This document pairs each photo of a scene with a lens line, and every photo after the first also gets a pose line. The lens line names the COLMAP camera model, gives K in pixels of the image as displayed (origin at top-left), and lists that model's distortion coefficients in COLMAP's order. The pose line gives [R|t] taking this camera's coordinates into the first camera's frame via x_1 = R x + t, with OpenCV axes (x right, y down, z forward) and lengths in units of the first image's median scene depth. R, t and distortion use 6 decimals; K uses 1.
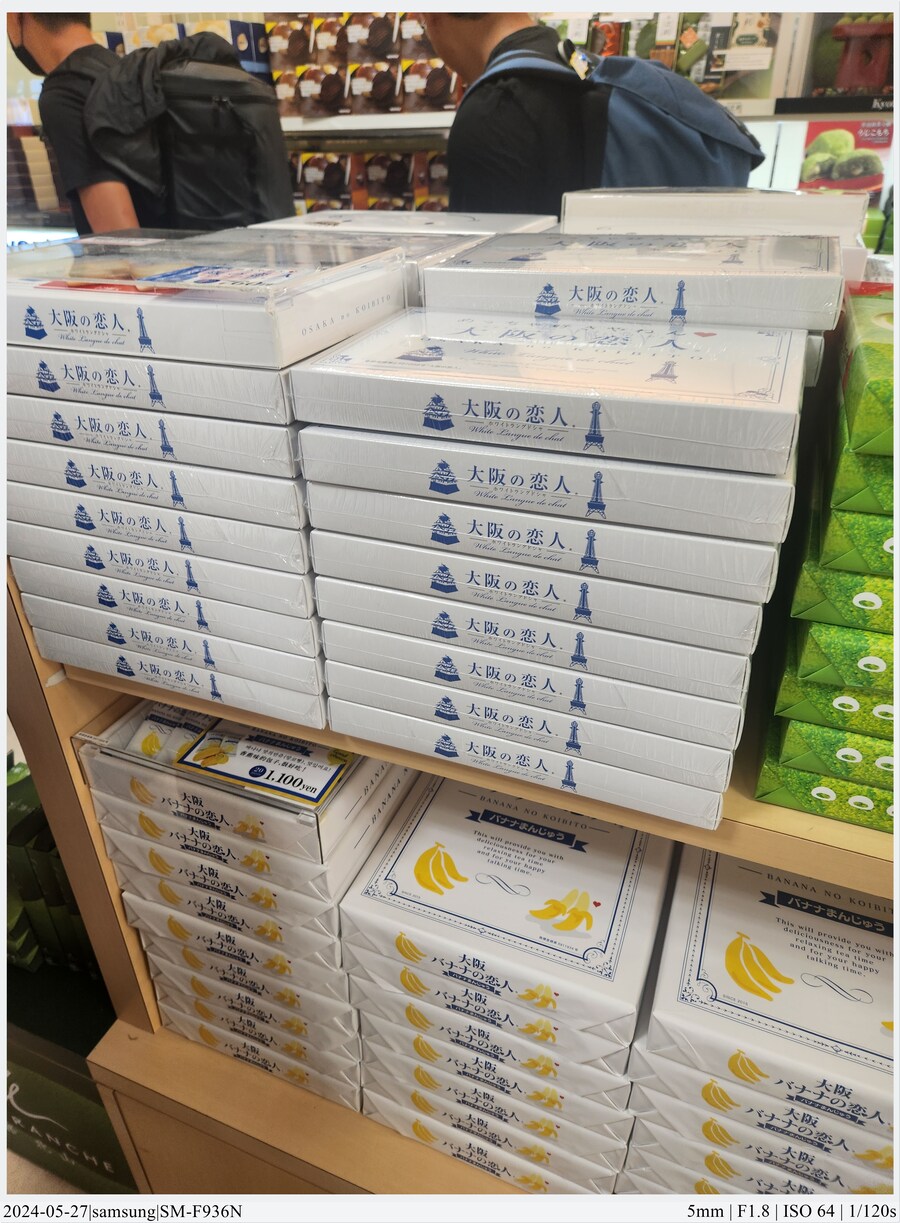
lens RADIAL K [[803.8, 0, 446.6], [0, 803.8, 609.4], [0, 0, 1]] dist [0.000022, -0.001481]
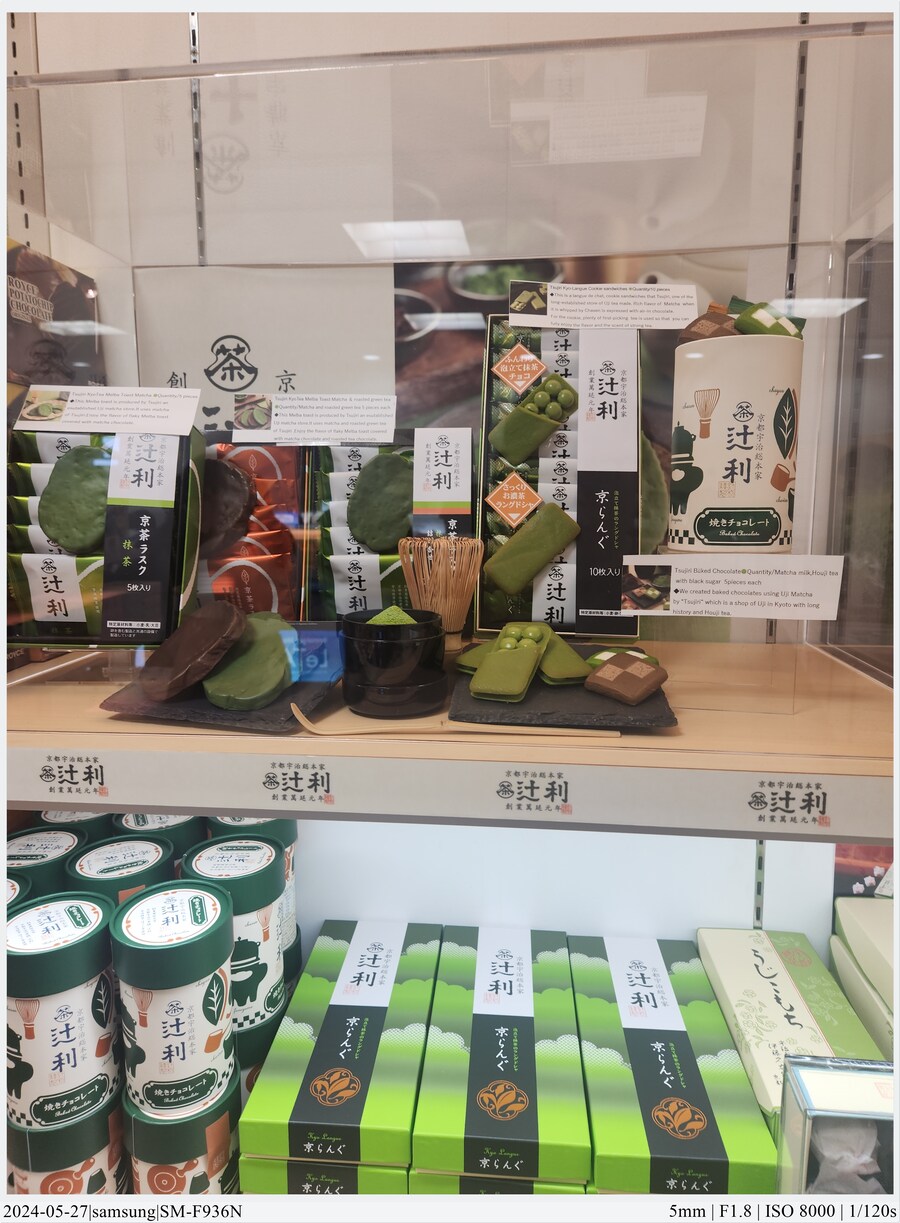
lens RADIAL K [[803.8, 0, 450.4], [0, 803.8, 612.7], [0, 0, 1]] dist [0.000022, -0.001481]
pose [[0.968260, -0.016179, 0.249421, 0.199336], [0.114606, 0.915557, -0.385515, -0.552629], [-0.222122, 0.401864, 0.888351, 0.744754]]
